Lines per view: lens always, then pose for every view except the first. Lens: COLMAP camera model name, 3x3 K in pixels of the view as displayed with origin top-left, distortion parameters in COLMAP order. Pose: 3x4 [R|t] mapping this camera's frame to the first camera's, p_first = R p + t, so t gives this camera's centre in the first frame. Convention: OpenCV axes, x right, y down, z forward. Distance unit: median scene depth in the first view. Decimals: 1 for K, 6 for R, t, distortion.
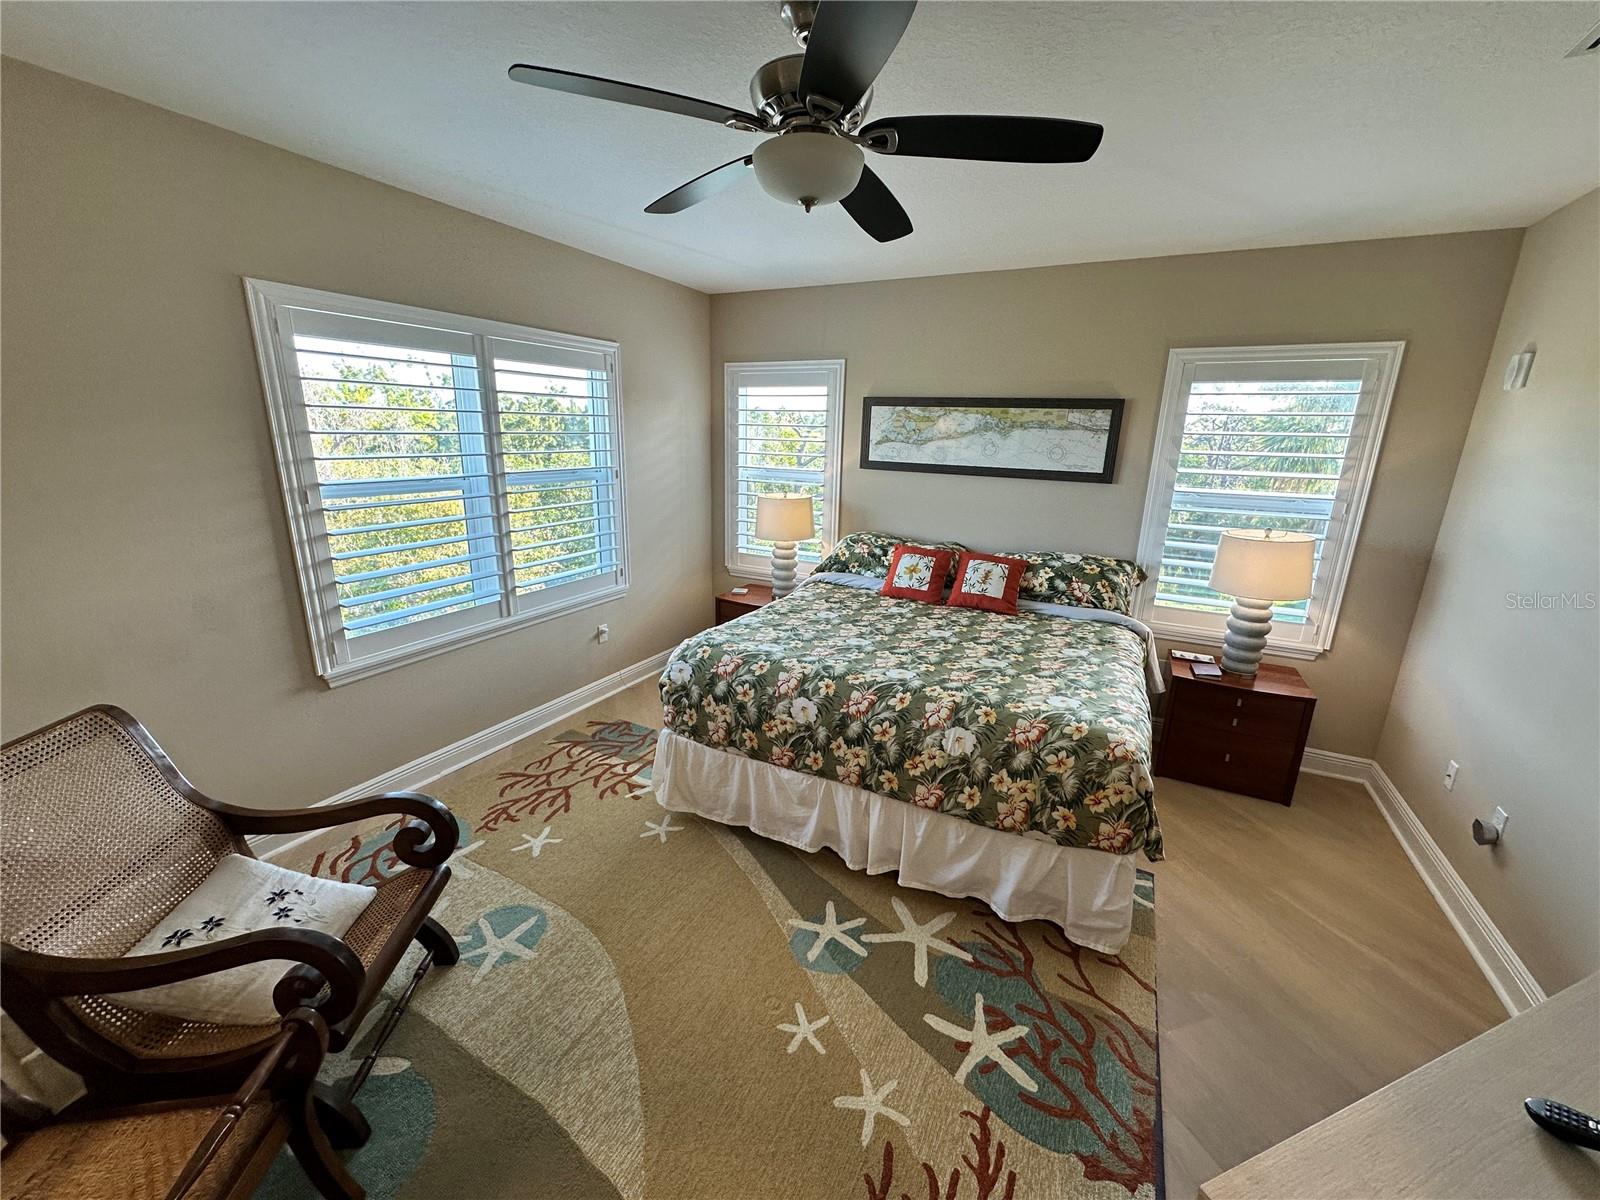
lens RADIAL K [[634.0, 0, 800.0], [0, 634.0, 600.0], [0, 0, 1]] dist [-0.003882, 0.000444]
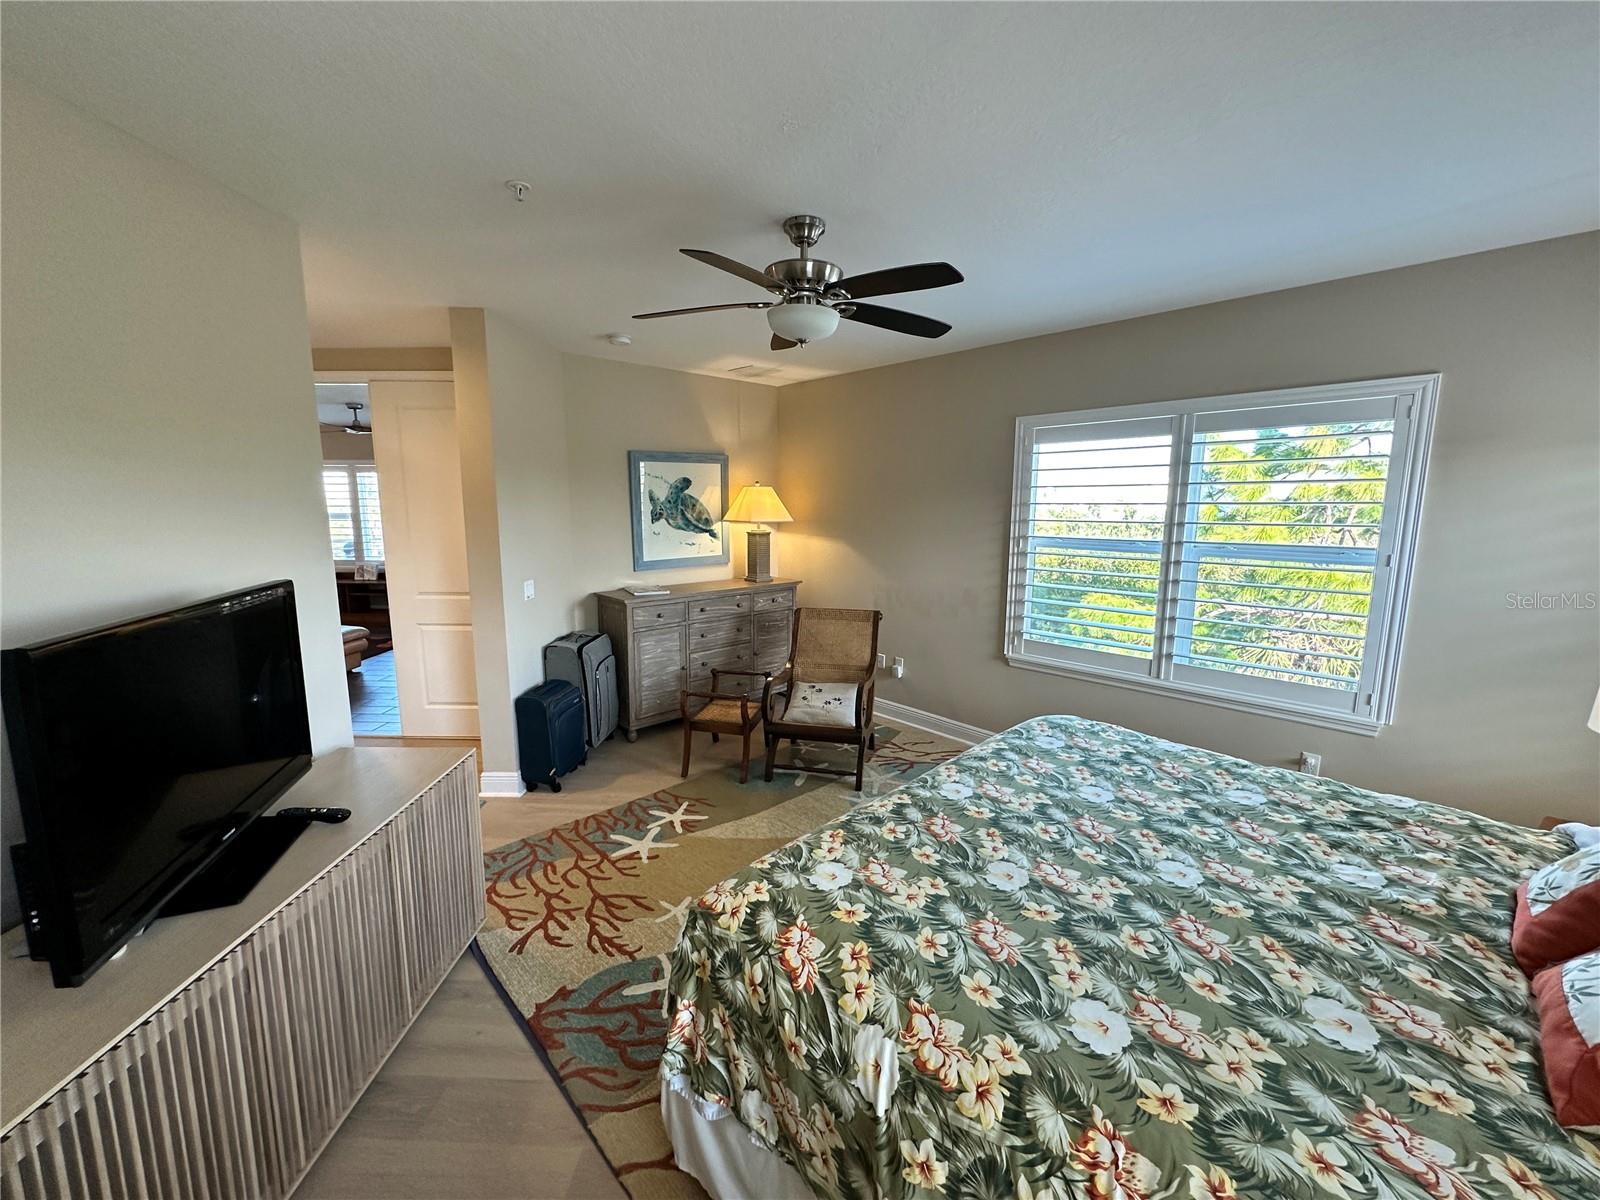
lens RADIAL K [[634.0, 0, 800.0], [0, 634.0, 600.0], [0, 0, 1]] dist [-0.003882, 0.000444]
pose [[-0.320694, 0.119688, -0.939590, 0.871659], [-0.255790, 0.944184, 0.207578, -0.204616], [0.911991, 0.306906, -0.272179, 0.917950]]
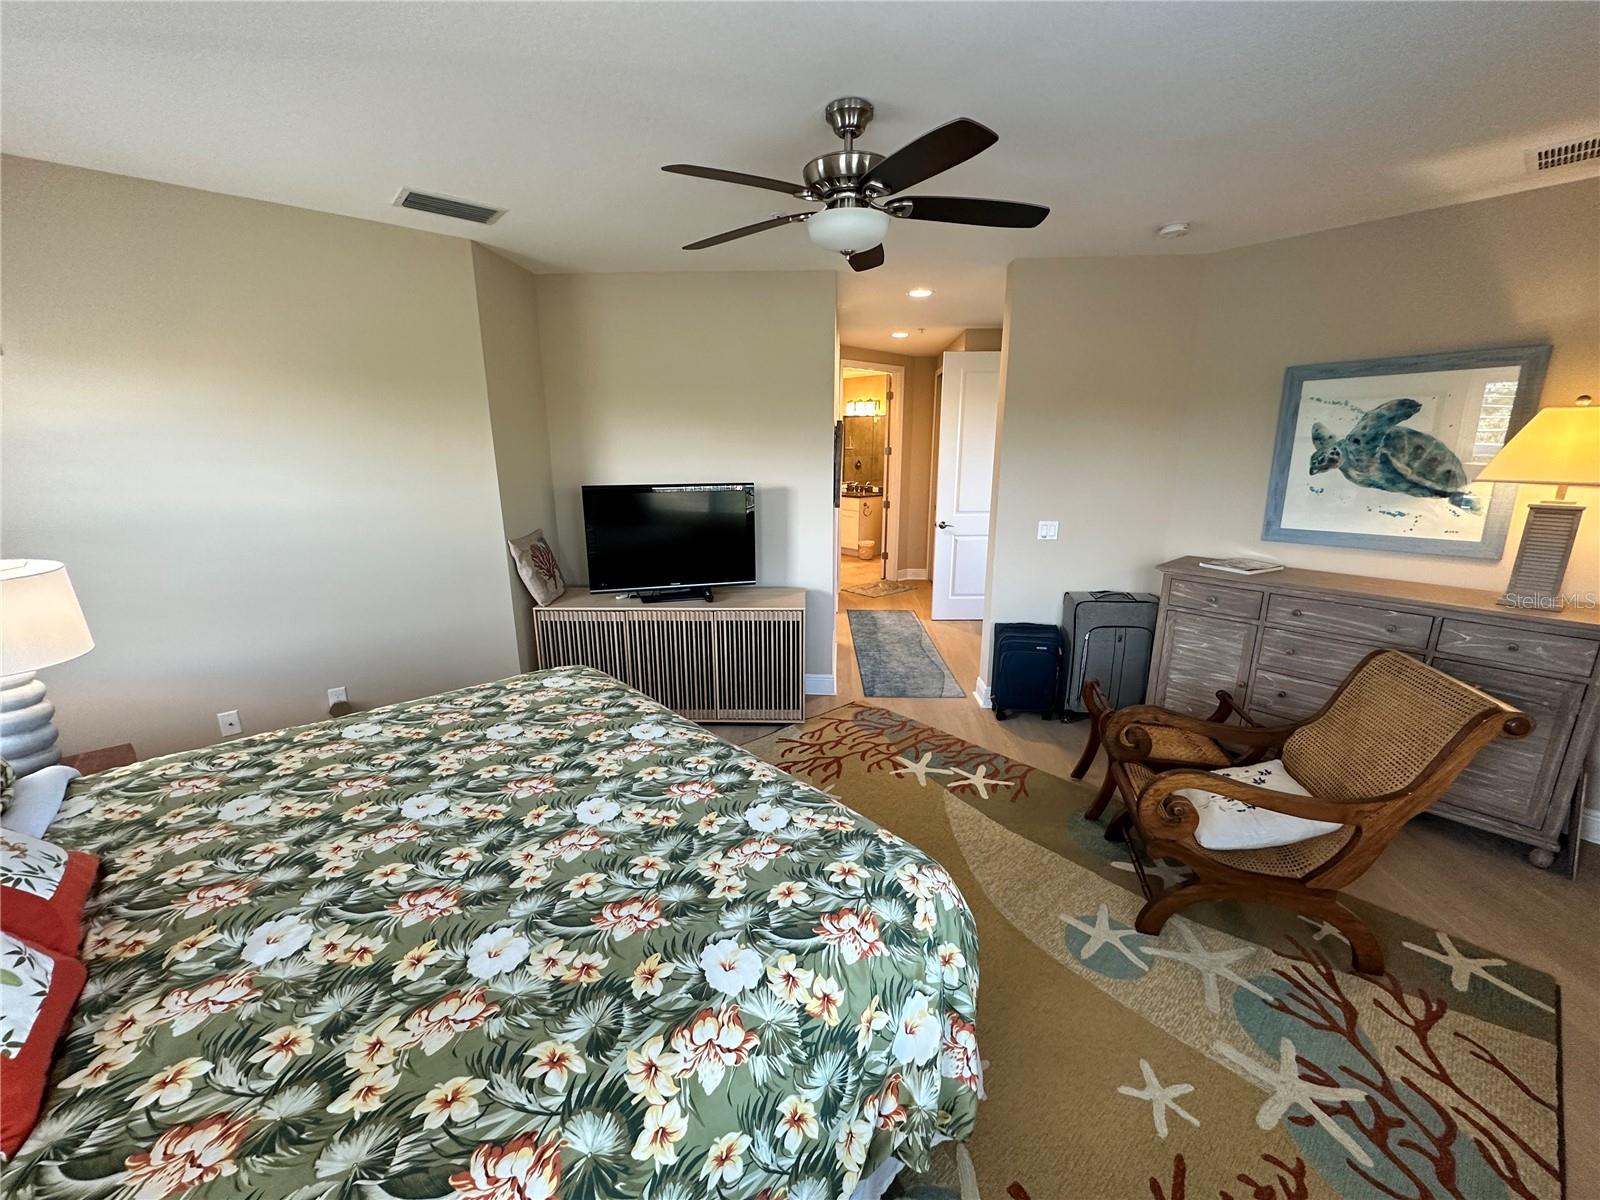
lens RADIAL K [[634.0, 0, 800.0], [0, 634.0, 600.0], [0, 0, 1]] dist [-0.003882, 0.000444]
pose [[-0.935103, -0.106611, 0.337961, -0.249364], [0.070458, 0.878703, 0.472140, -0.358938], [-0.347302, 0.465311, -0.814166, 1.418172]]
